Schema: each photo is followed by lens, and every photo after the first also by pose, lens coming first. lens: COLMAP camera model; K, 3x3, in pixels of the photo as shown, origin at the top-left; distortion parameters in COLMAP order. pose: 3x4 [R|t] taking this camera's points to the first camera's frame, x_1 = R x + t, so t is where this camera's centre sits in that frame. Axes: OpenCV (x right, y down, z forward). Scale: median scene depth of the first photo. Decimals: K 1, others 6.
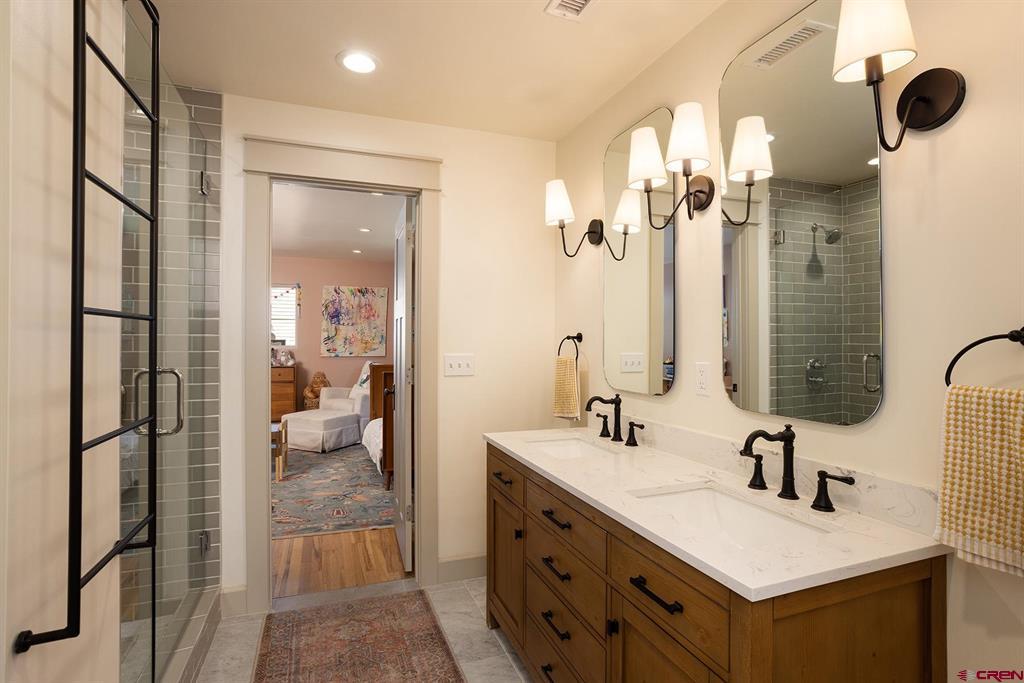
lens RADIAL K [[510.1, 0, 512.9], [0, 510.1, 340.5], [0, 0, 1]] dist [-0.035545, 0.006551]
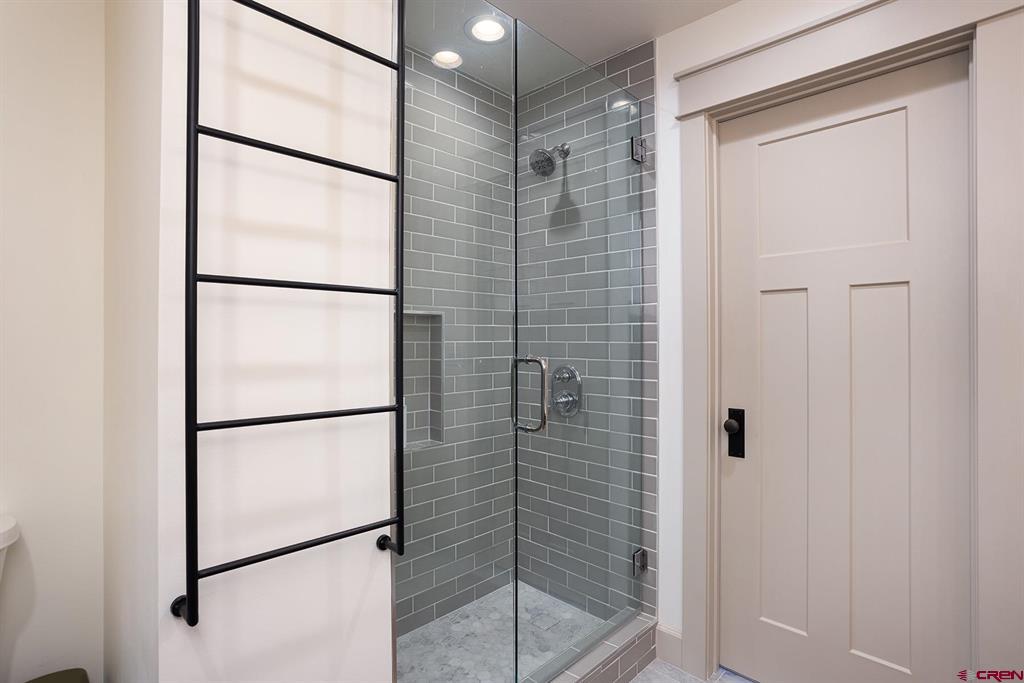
lens RADIAL K [[510.1, 0, 511.1], [0, 510.1, 343.0], [0, 0, 1]] dist [-0.035545, 0.006551]
pose [[0.434945, -0.006396, -0.900434, 0.078588], [0.006472, 0.999971, -0.003977, 0.024023], [0.900434, -0.004098, 0.434974, 0.407984]]
